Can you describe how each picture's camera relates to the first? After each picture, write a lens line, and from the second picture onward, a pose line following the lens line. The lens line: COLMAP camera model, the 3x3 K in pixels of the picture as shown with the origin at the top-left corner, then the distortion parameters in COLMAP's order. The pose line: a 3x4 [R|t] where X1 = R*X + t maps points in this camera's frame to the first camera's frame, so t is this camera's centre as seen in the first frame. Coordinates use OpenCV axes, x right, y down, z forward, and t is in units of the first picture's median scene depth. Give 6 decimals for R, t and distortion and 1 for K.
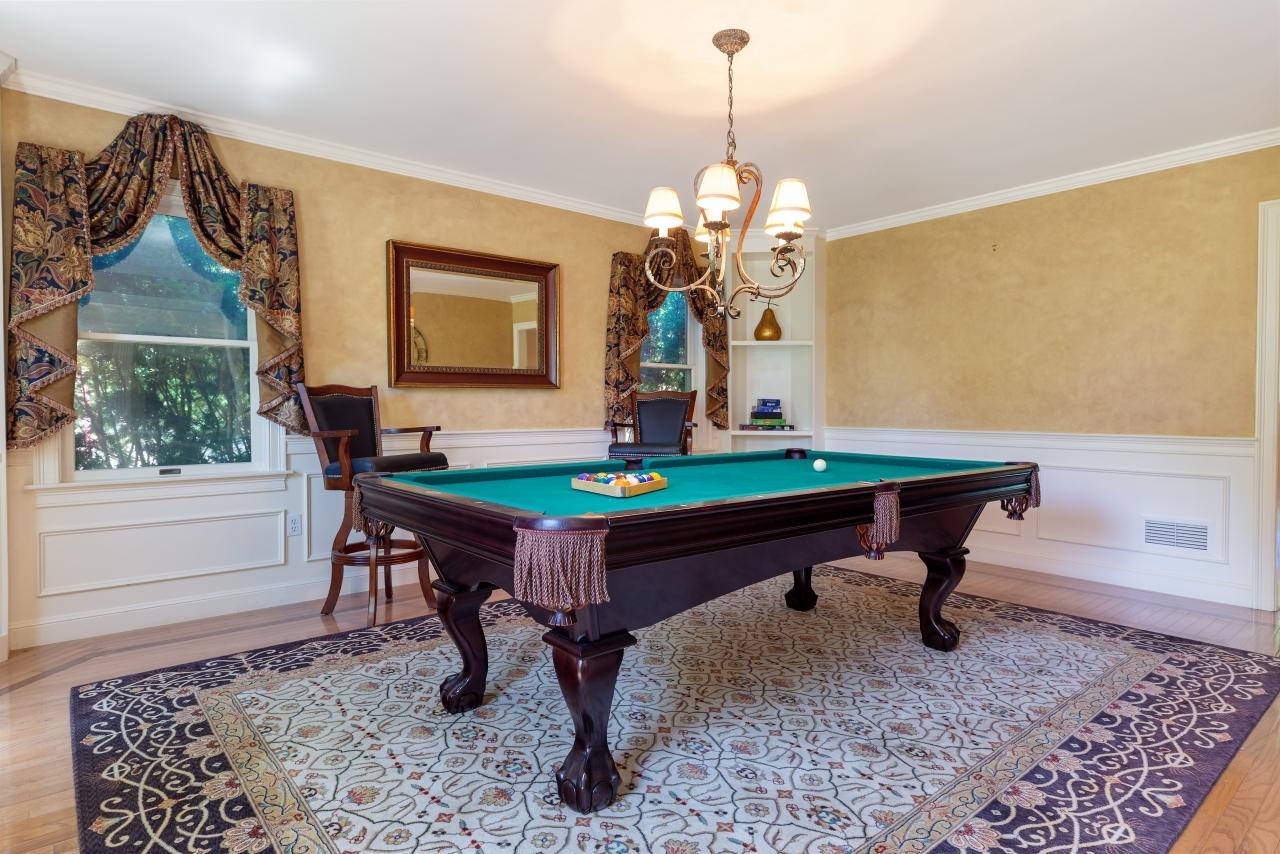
lens RADIAL K [[666.7, 0, 639.6], [0, 666.7, 415.1], [0, 0, 1]] dist [0.005504, 0.000841]
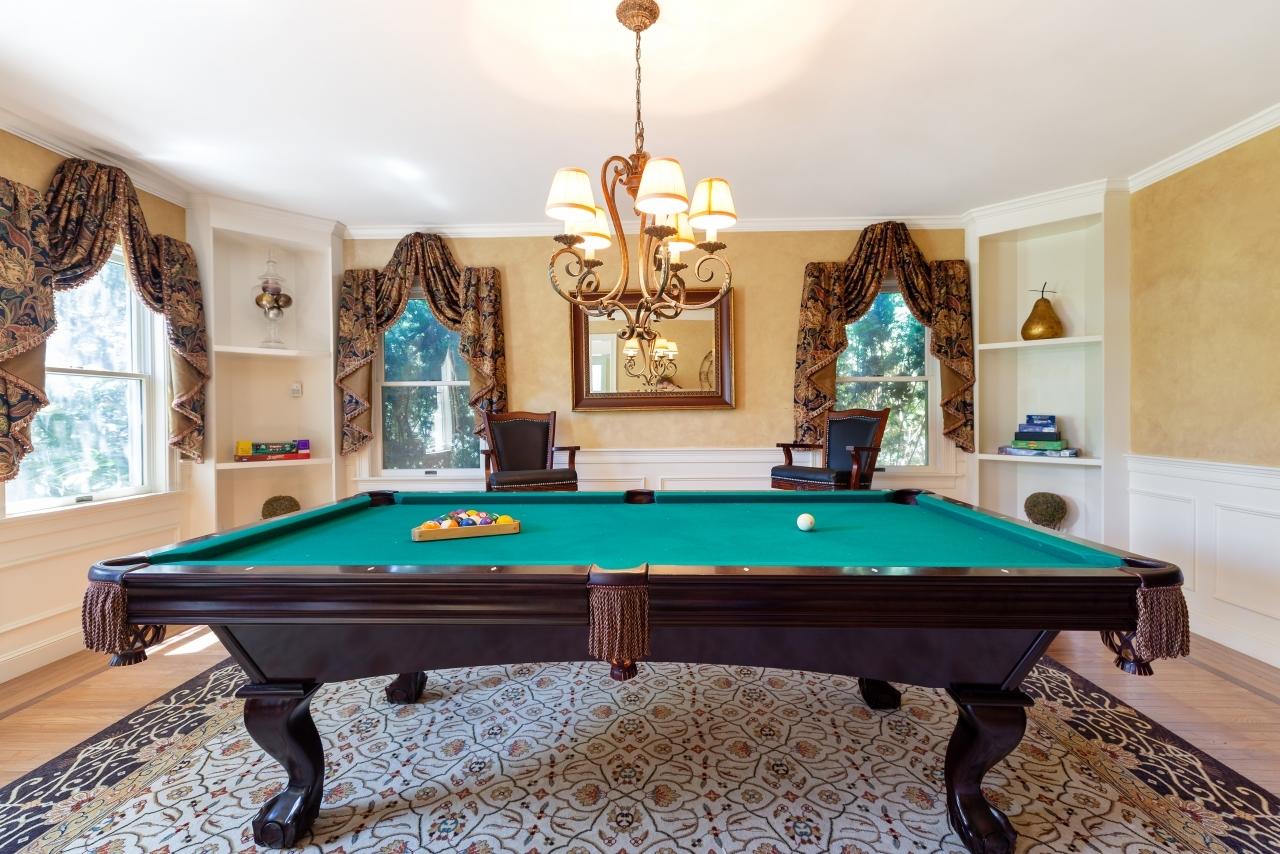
lens RADIAL K [[566.2, 0, 639.4], [0, 566.2, 420.2], [0, 0, 1]] dist [0.004453, 0.000402]
pose [[0.766016, 0.000524, -0.642821, 0.398629], [0.000455, 0.999999, 0.001357, -0.029155], [0.642821, -0.001331, 0.766015, 0.296465]]
